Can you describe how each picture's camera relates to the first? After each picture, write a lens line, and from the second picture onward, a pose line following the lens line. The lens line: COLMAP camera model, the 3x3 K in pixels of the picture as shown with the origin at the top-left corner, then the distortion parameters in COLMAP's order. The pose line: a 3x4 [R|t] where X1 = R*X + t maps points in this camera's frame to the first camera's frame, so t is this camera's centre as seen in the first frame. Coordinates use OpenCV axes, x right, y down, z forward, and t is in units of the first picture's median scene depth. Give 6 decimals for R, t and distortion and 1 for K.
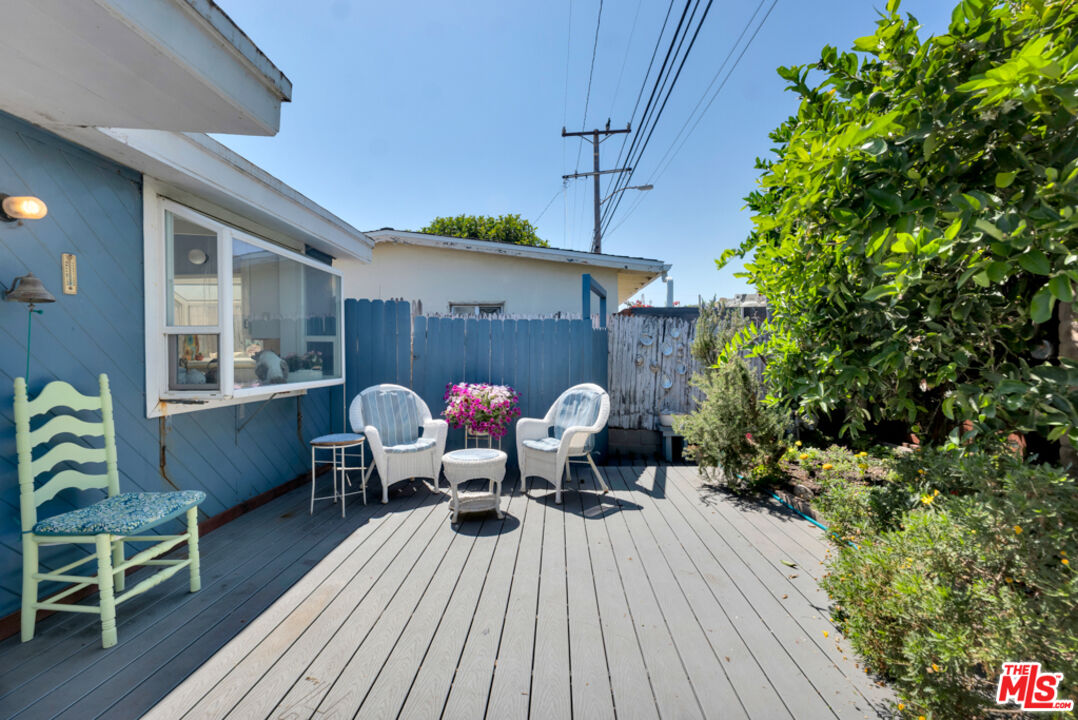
lens RADIAL K [[485.6, 0, 534.4], [0, 485.6, 351.2], [0, 0, 1]] dist [0.019816, 0.000308]
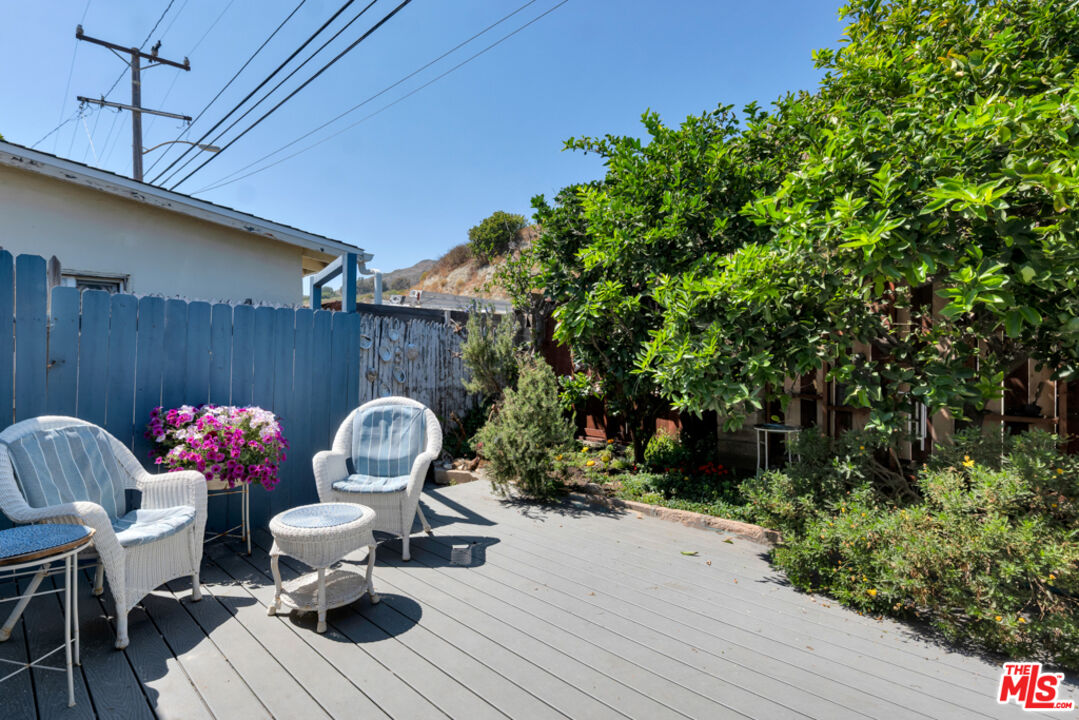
lens RADIAL K [[546.2, 0, 483.4], [0, 546.2, 359.4], [0, 0, 1]] dist [0.010442, -0.002896]
pose [[0.703572, 0.003827, 0.710613, -0.284123], [-0.005709, 0.999984, 0.000266, 0.004354], [-0.710601, -0.004244, 0.703583, 0.204928]]
